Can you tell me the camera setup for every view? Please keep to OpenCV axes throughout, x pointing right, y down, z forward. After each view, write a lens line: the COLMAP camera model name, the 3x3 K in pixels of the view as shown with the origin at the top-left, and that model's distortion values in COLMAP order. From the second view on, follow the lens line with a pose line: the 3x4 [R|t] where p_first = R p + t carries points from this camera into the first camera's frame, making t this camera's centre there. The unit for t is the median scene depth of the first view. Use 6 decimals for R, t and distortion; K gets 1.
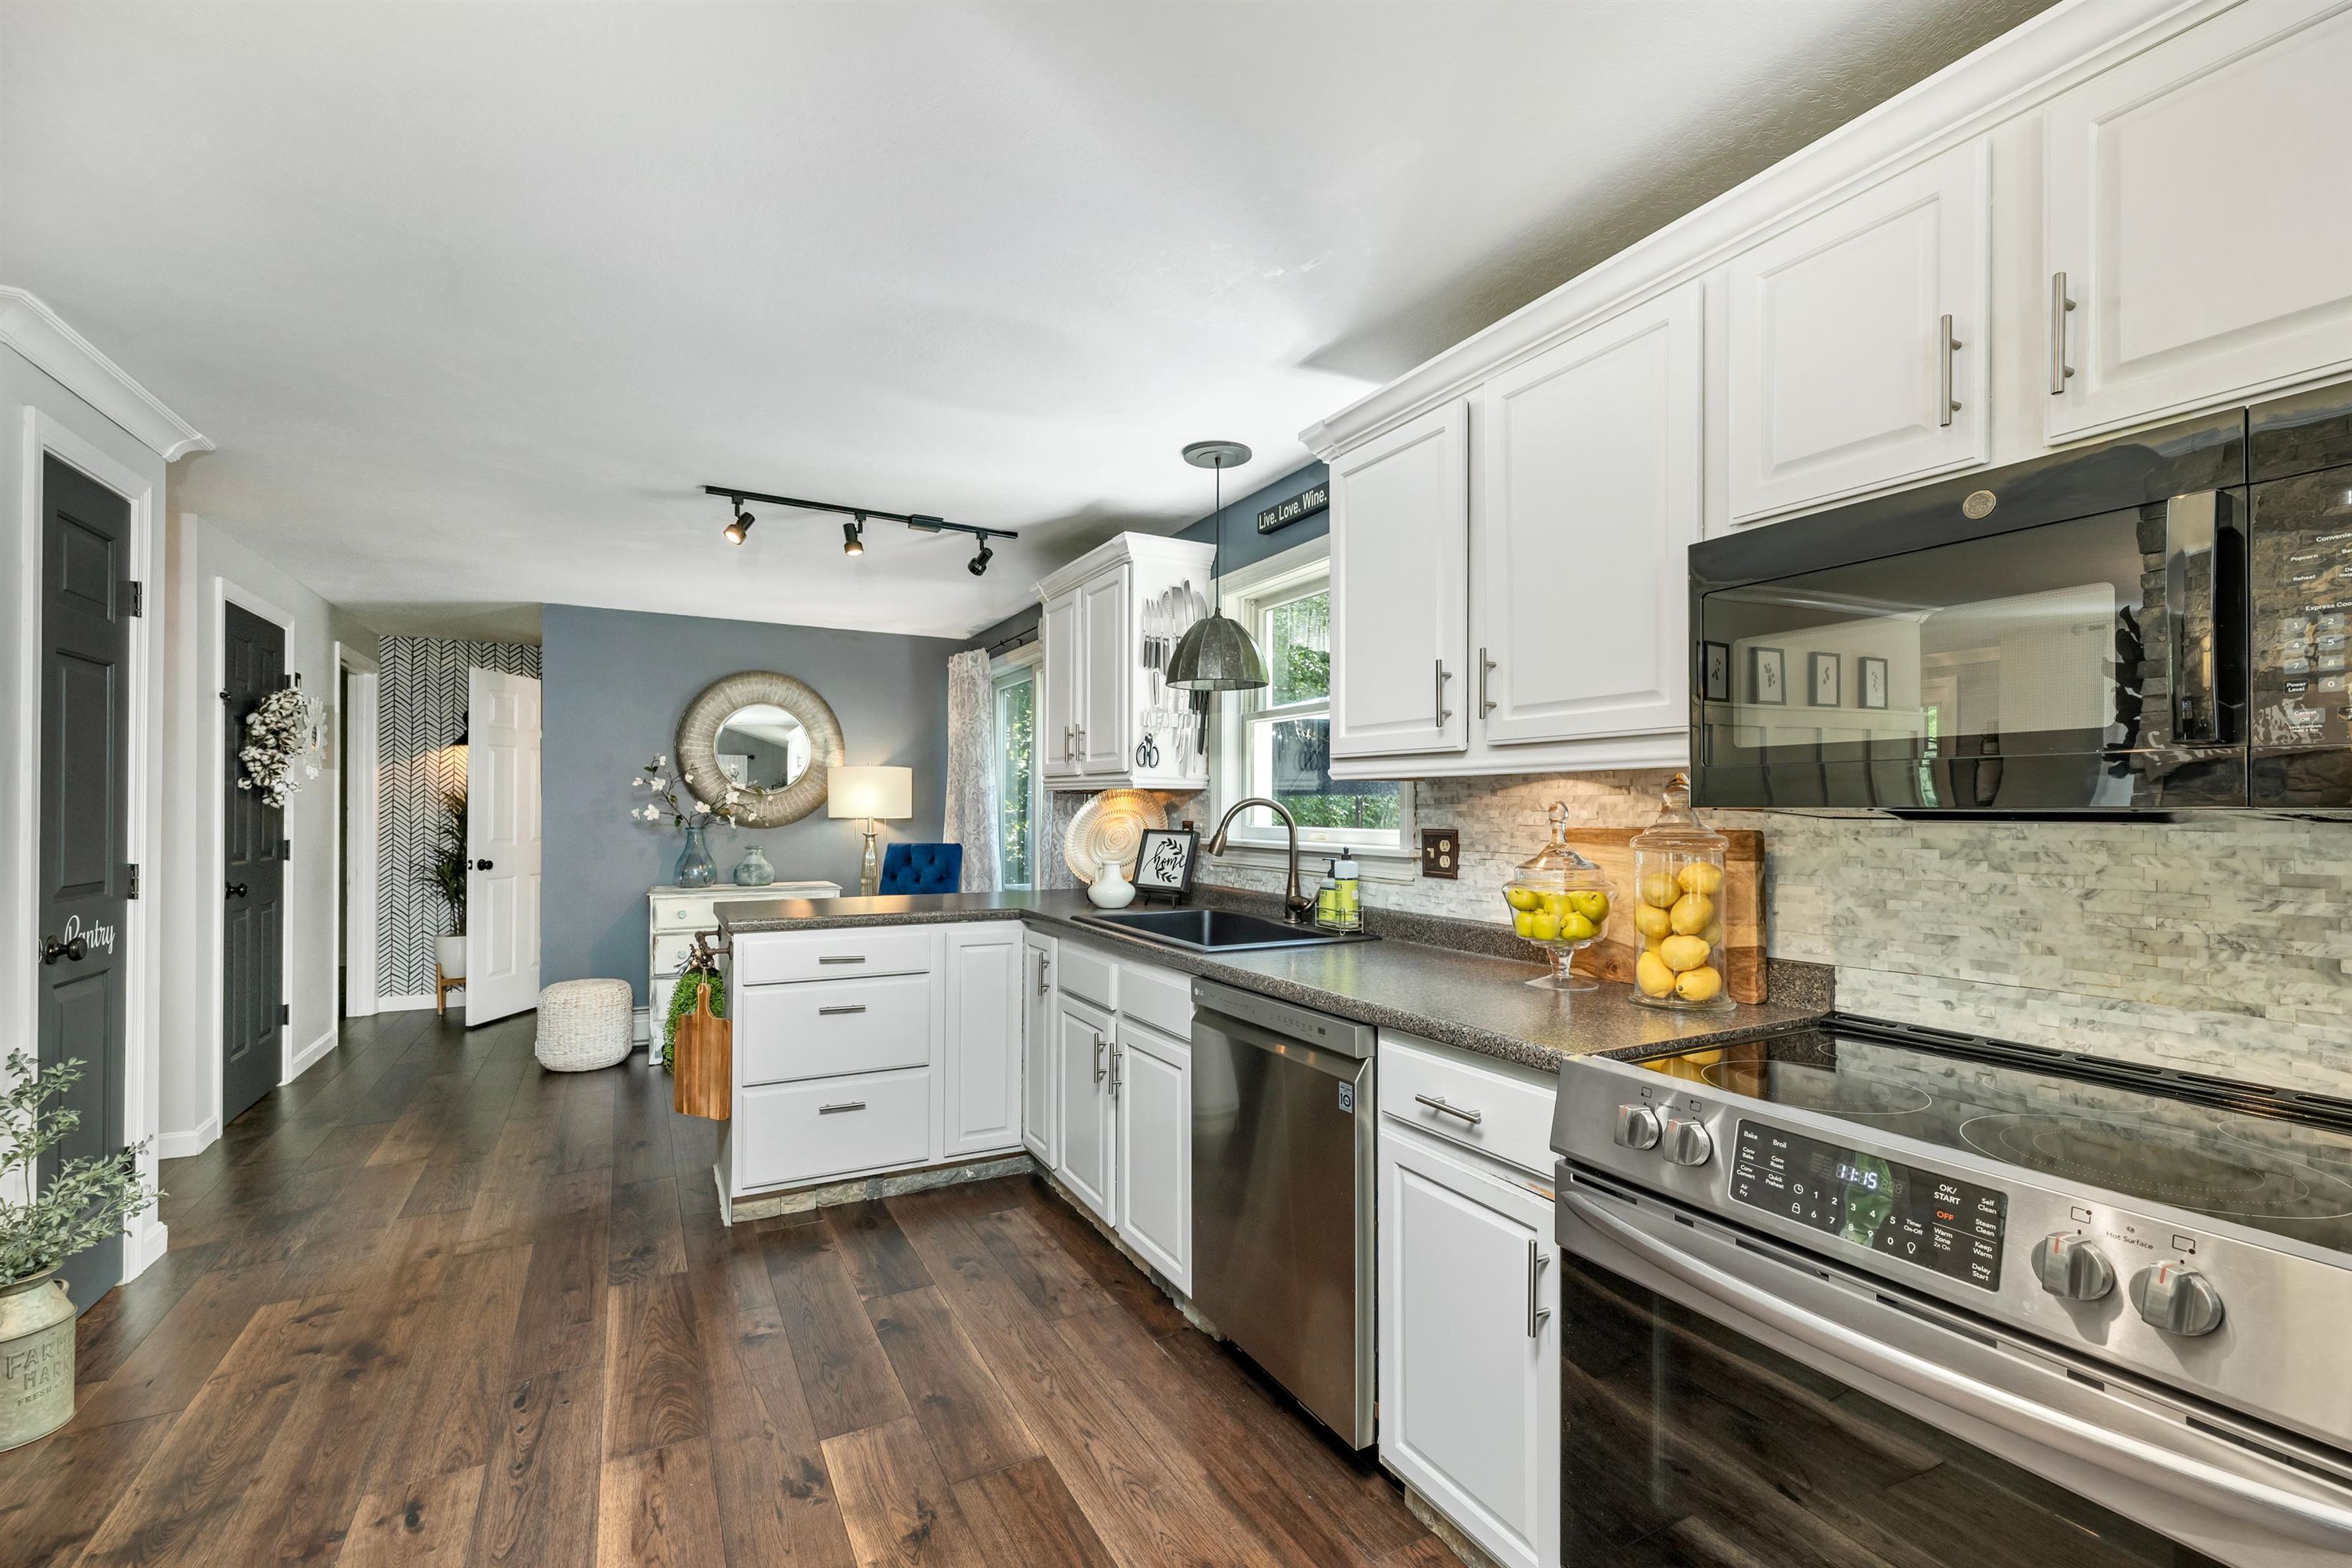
lens RADIAL K [[1019.5, 0, 1169.3], [0, 1019.5, 800.5], [0, 0, 1]] dist [0.004026, 0.000098]
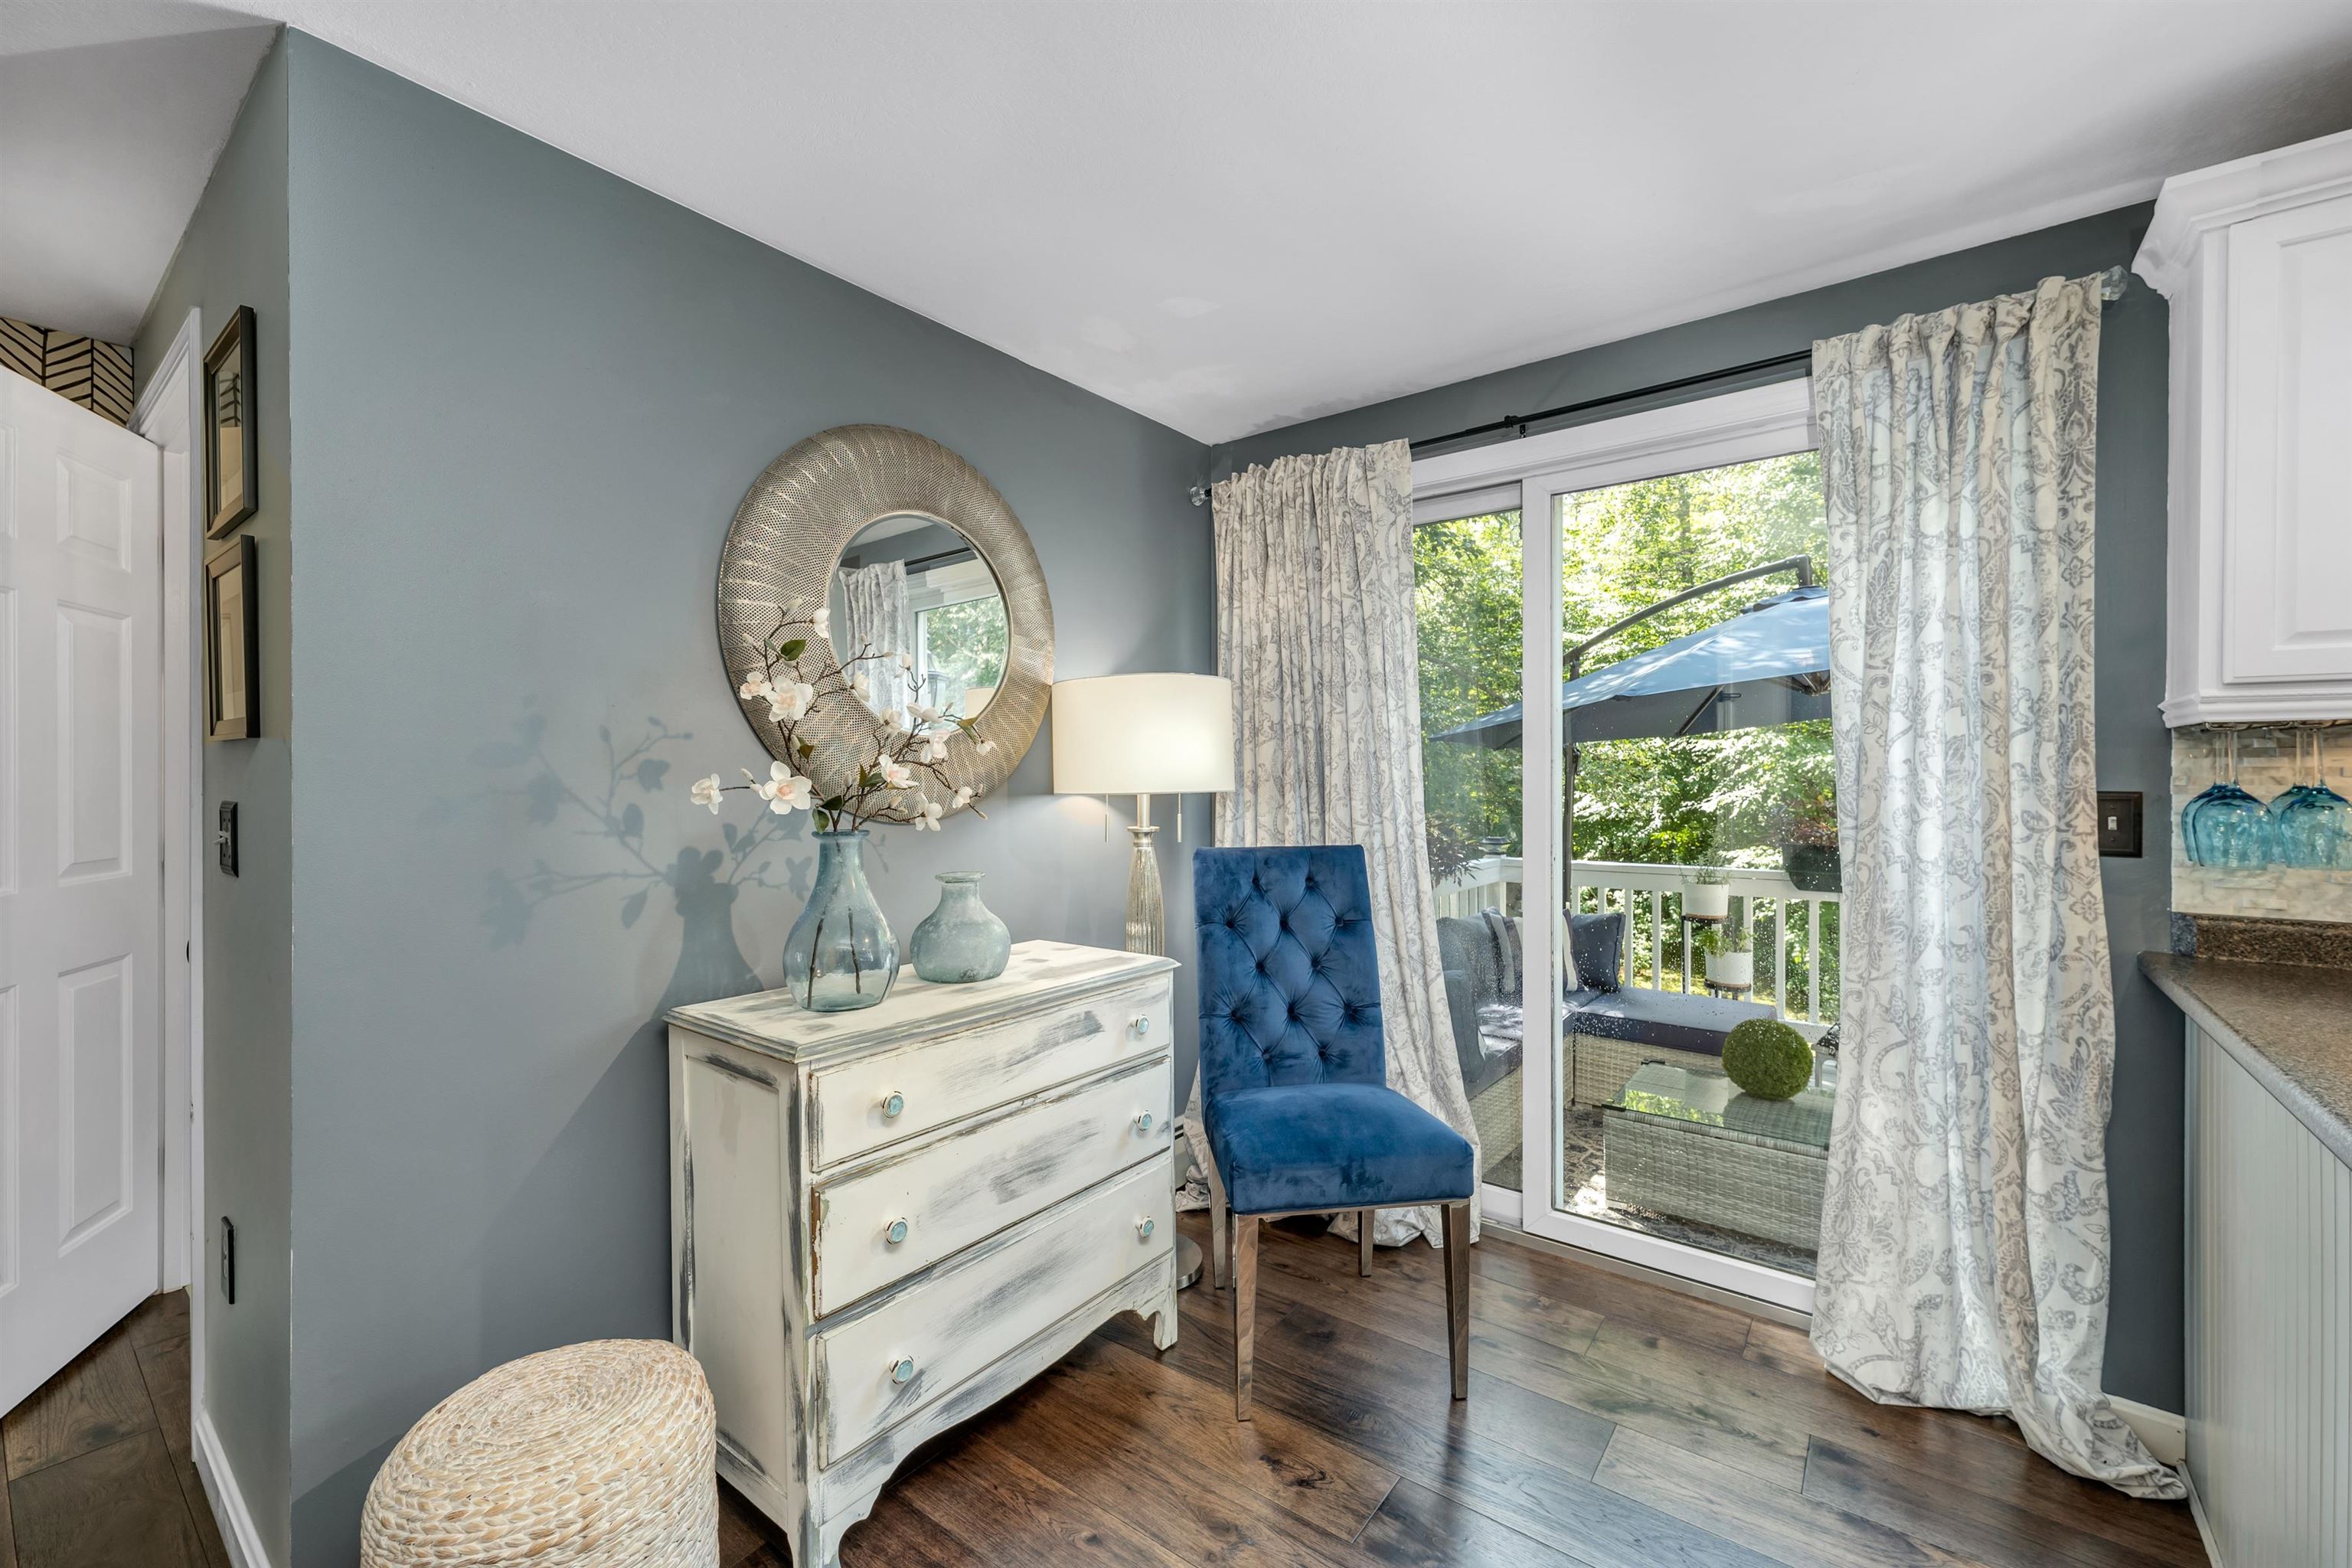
lens RADIAL K [[1019.5, 0, 1189.1], [0, 1019.5, 779.3], [0, 0, 1]] dist [0.004026, 0.000098]
pose [[0.900622, -0.000758, 0.434602, -0.903545], [-0.002694, 0.999970, 0.007326, 0.014471], [-0.434594, -0.007769, 0.900593, 1.151461]]
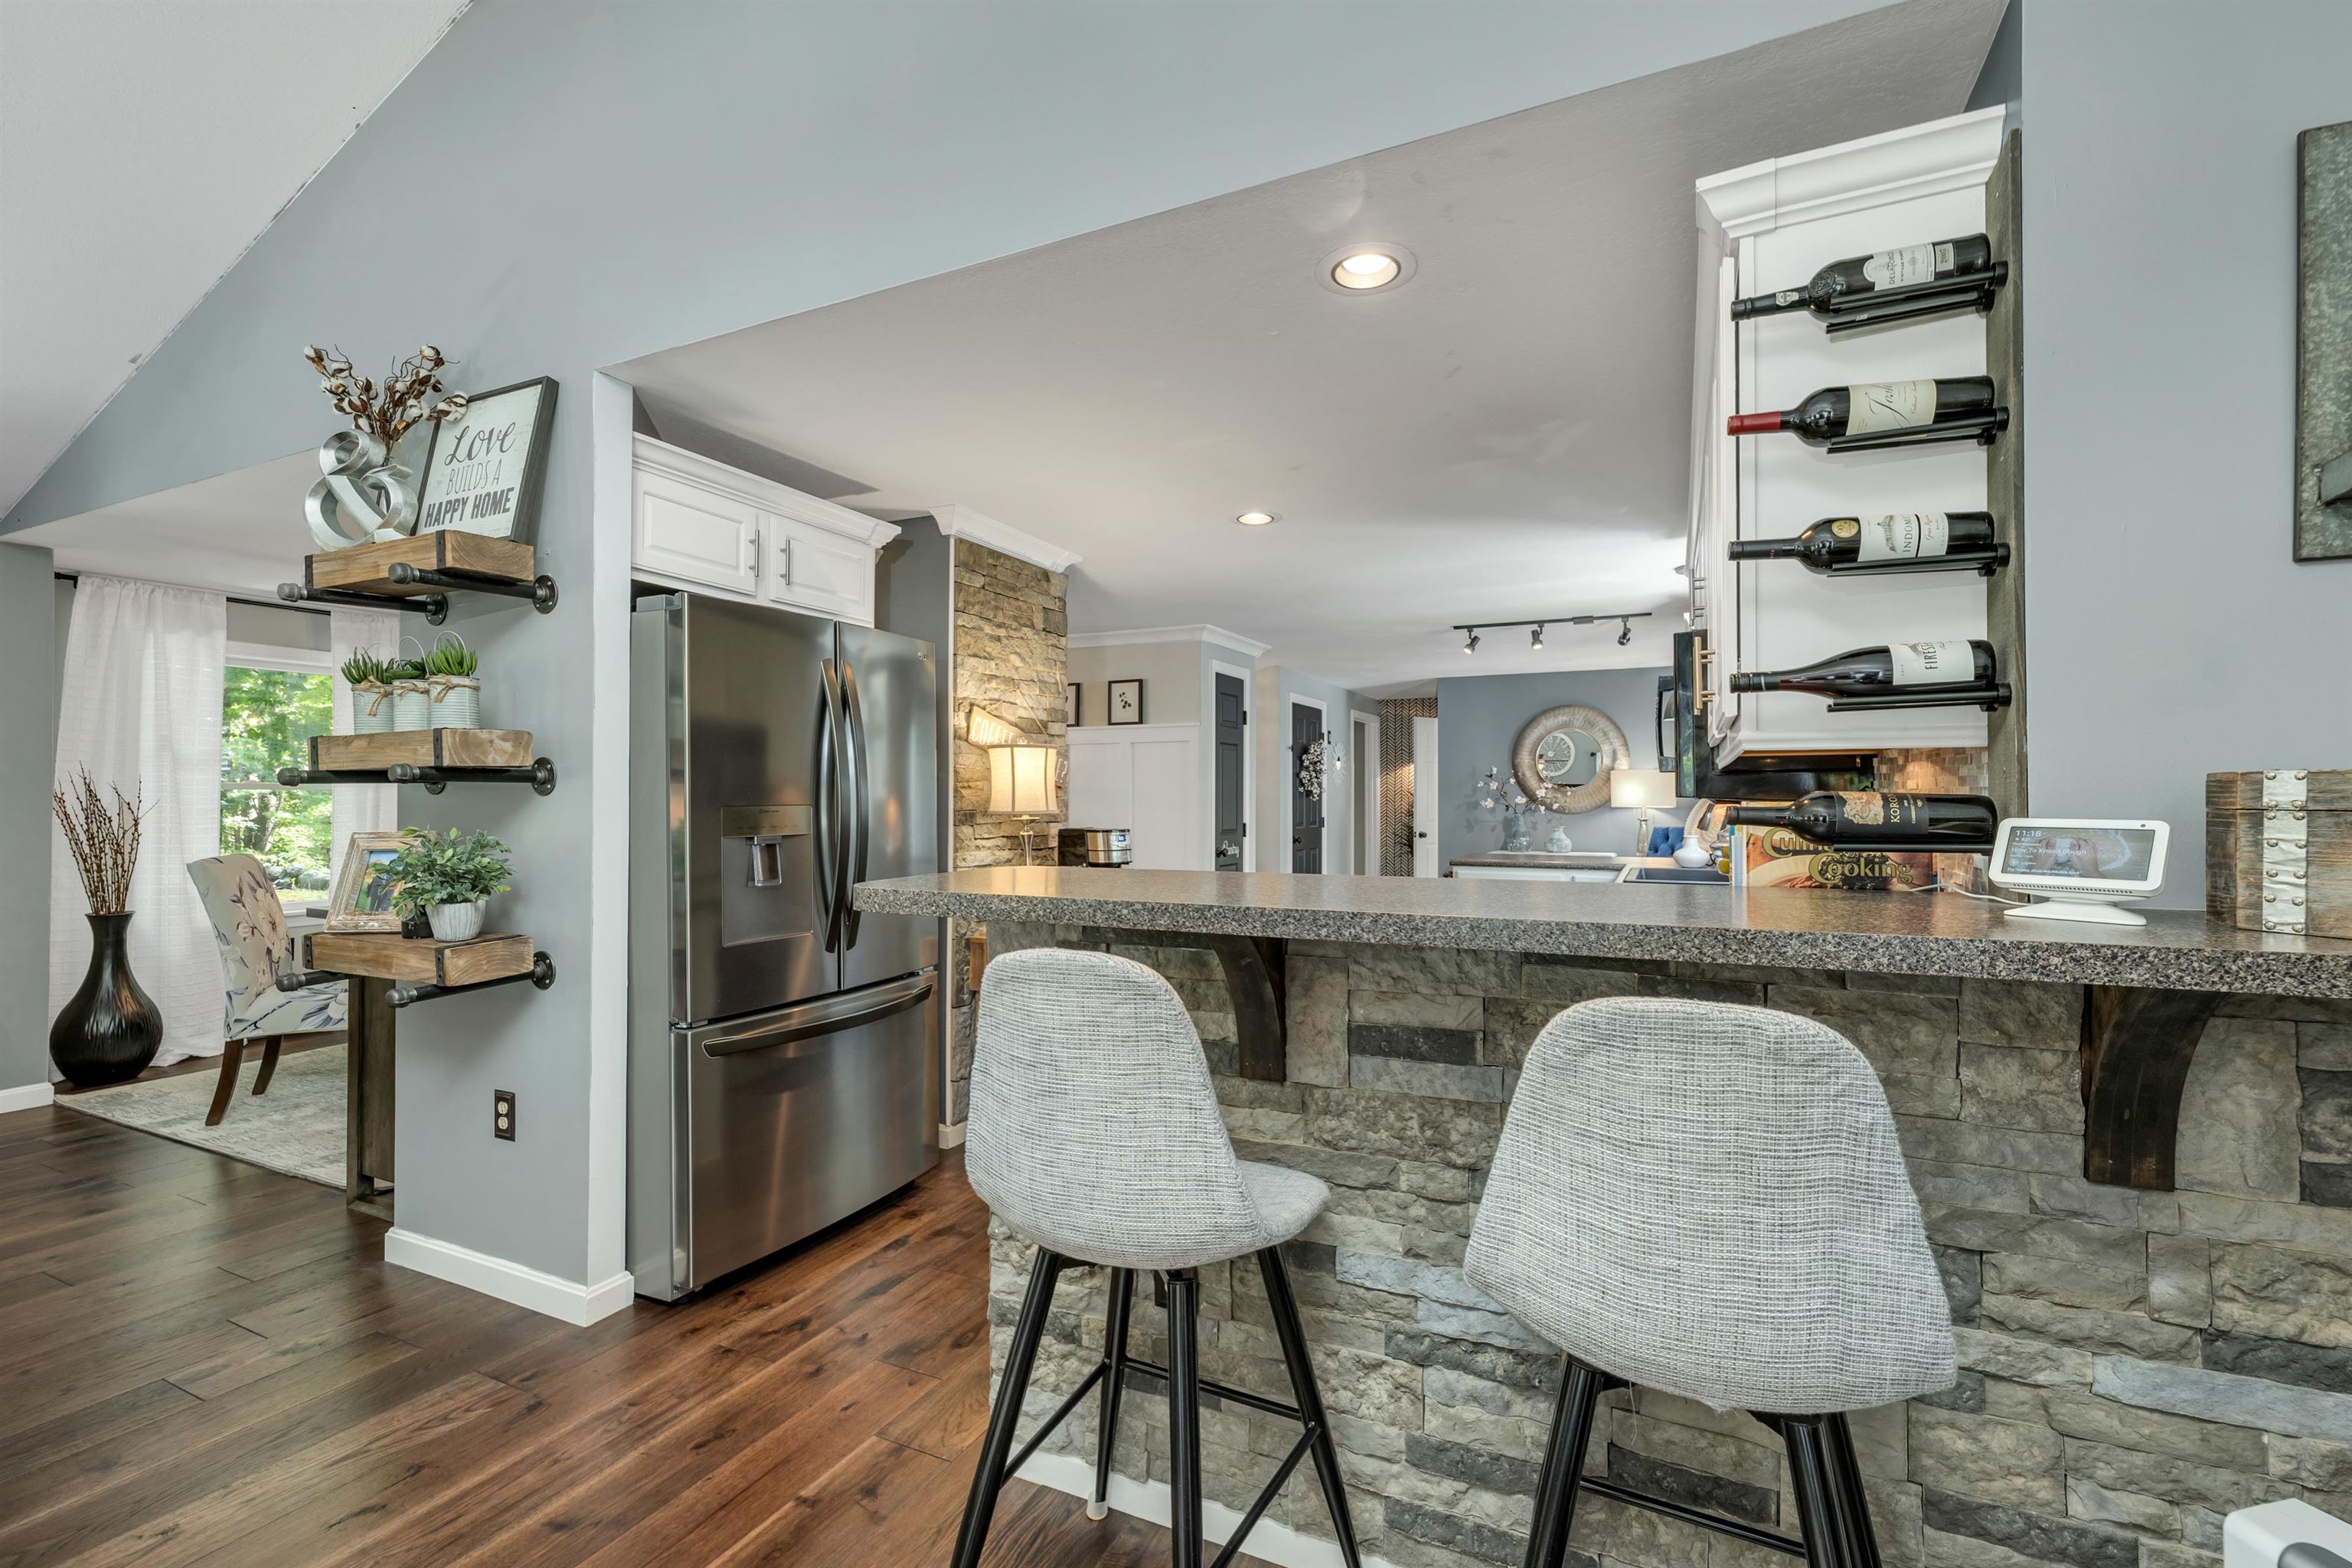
lens RADIAL K [[1019.5, 0, 1182.1], [0, 1019.5, 792.9], [0, 0, 1]] dist [0.004026, 0.000098]
pose [[0.584084, -0.009441, -0.811638, 0.861016], [0.010313, 0.999938, -0.004210, -0.003682], [0.811628, -0.005912, 0.584145, -0.547074]]
